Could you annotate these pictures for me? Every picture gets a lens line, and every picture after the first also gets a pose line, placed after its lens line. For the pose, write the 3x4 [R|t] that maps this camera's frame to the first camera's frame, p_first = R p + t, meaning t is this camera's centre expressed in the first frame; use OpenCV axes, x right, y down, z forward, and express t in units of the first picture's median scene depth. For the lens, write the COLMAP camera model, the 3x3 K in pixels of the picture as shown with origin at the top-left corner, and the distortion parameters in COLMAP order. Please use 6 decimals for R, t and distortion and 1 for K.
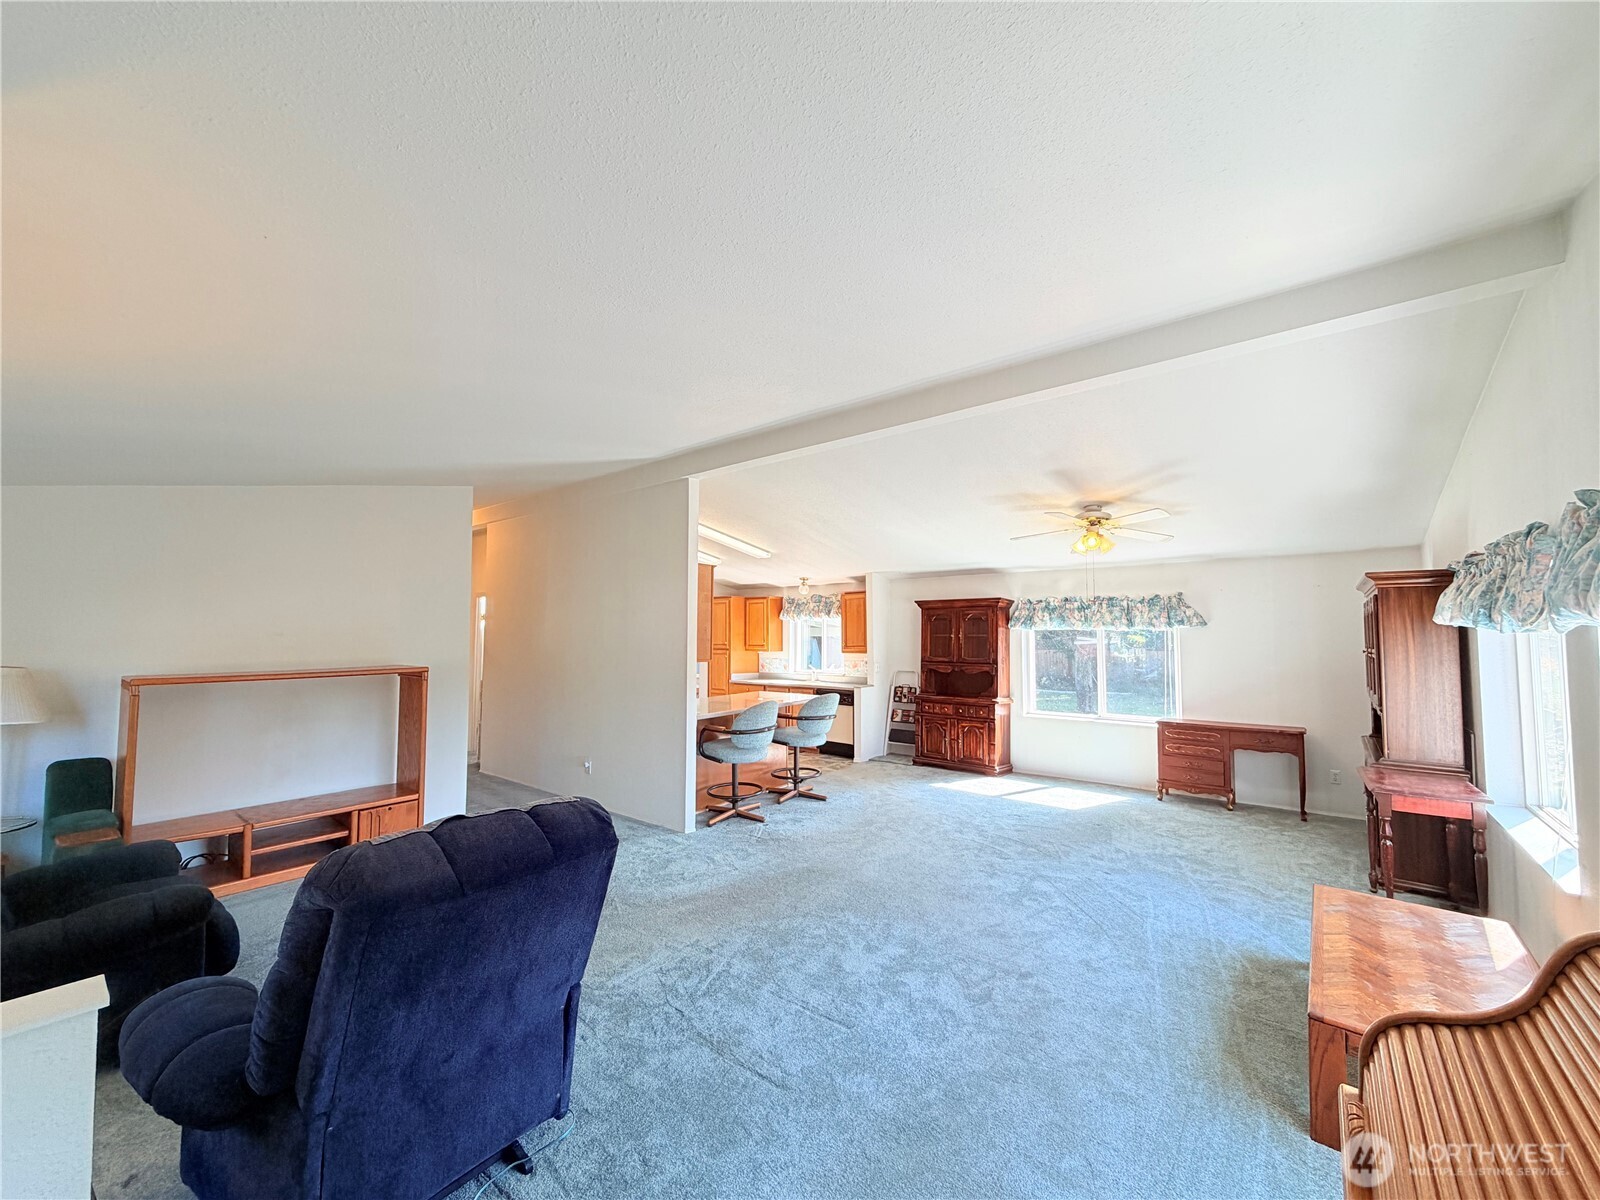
lens RADIAL K [[635.1, 0, 790.3], [0, 635.1, 598.9], [0, 0, 1]] dist [0.000441, -0.000045]
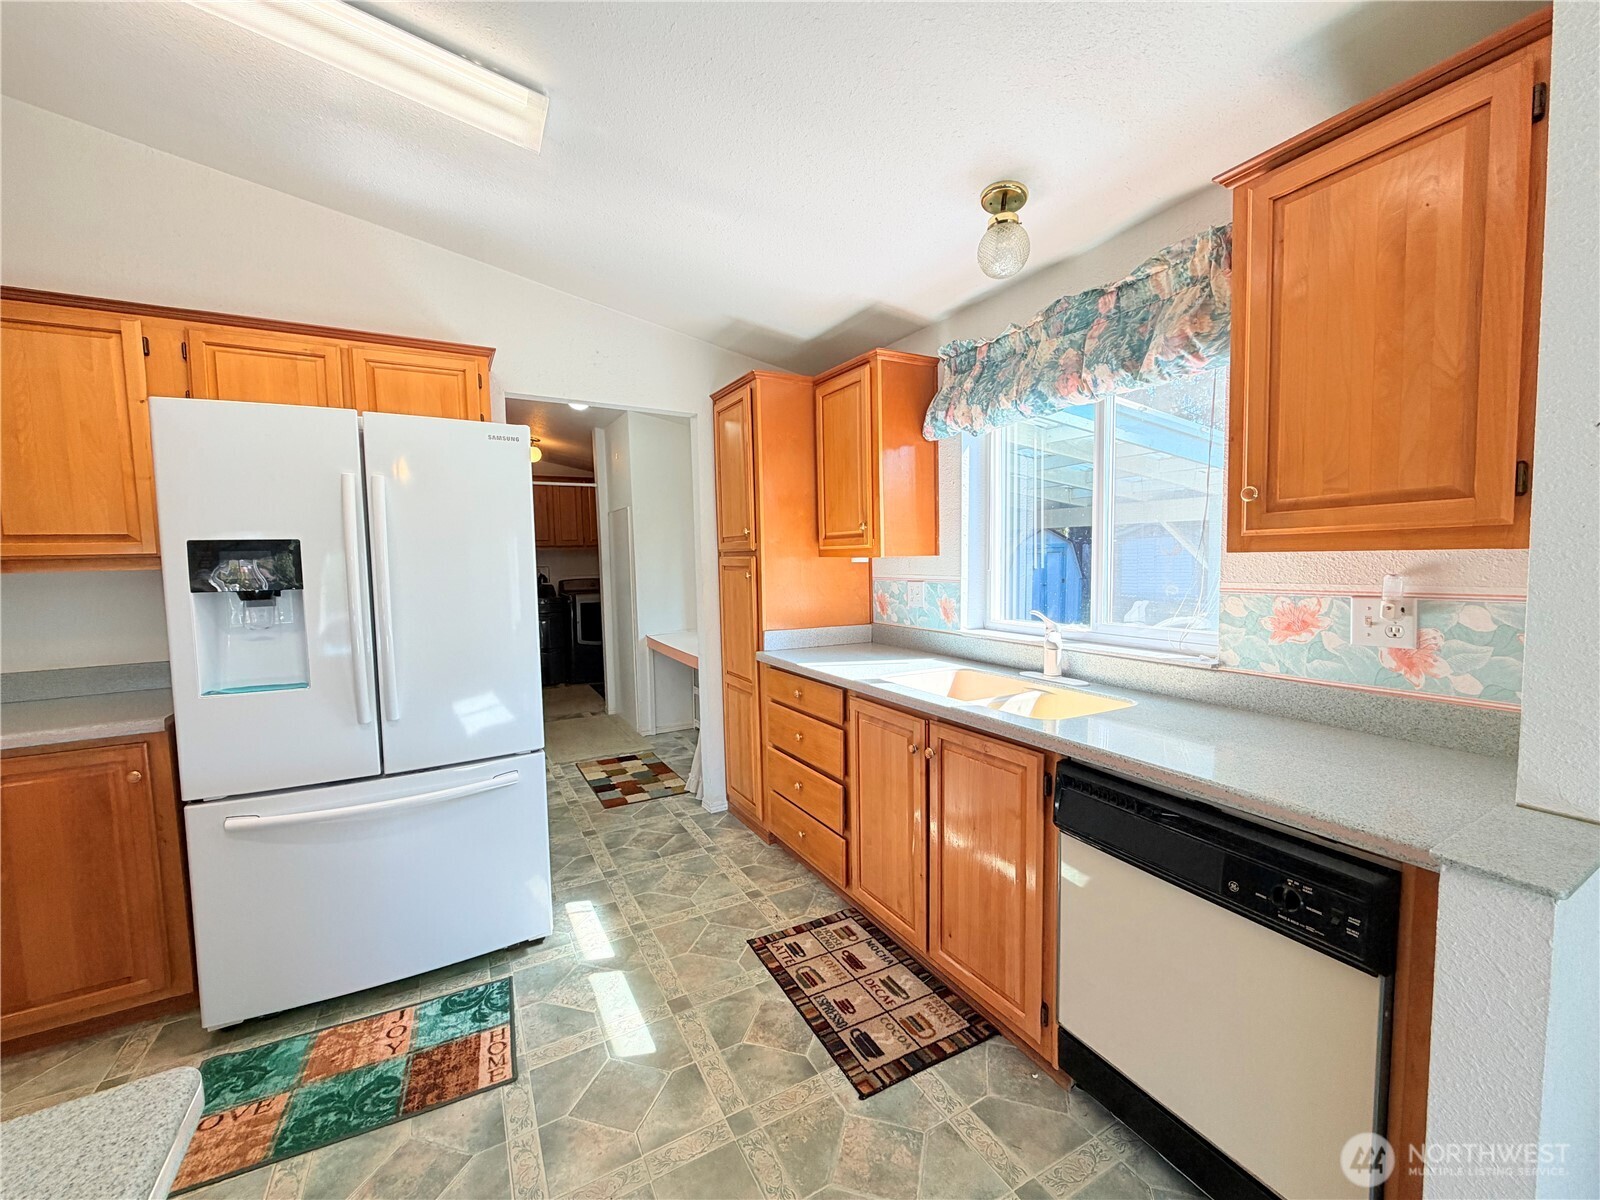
lens RADIAL K [[635.1, 0, 791.8], [0, 635.1, 599.5], [0, 0, 1]] dist [0.000441, -0.000045]
pose [[0.928332, 0.006811, -0.371690, 0.043797], [0.043779, 0.990872, 0.127499, 0.085861], [0.369165, -0.134634, 0.919560, 0.963709]]
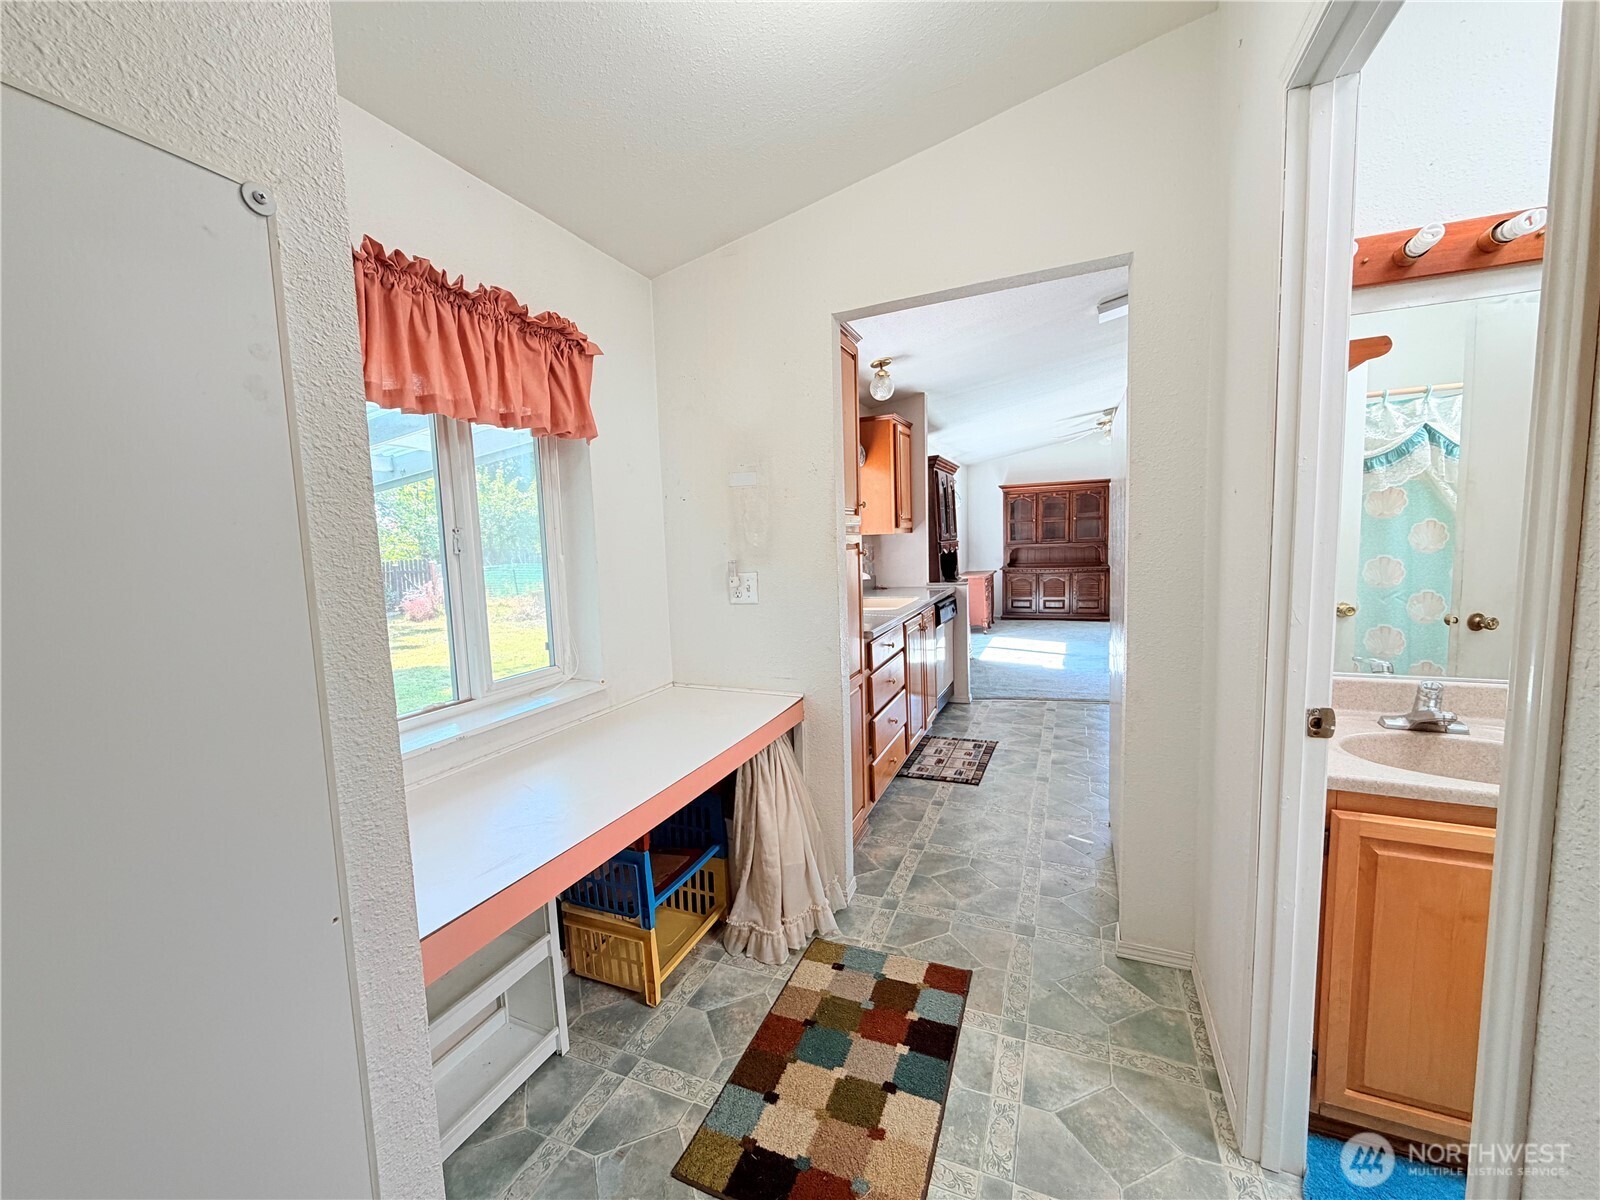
lens RADIAL K [[635.1, 0, 798.5], [0, 635.1, 599.9], [0, 0, 1]] dist [0.000441, -0.000045]
pose [[-0.284675, -0.082042, 0.955107, -0.484207], [-0.019078, 0.996619, 0.079922, 0.120449], [-0.958434, 0.004530, -0.285277, 1.475428]]
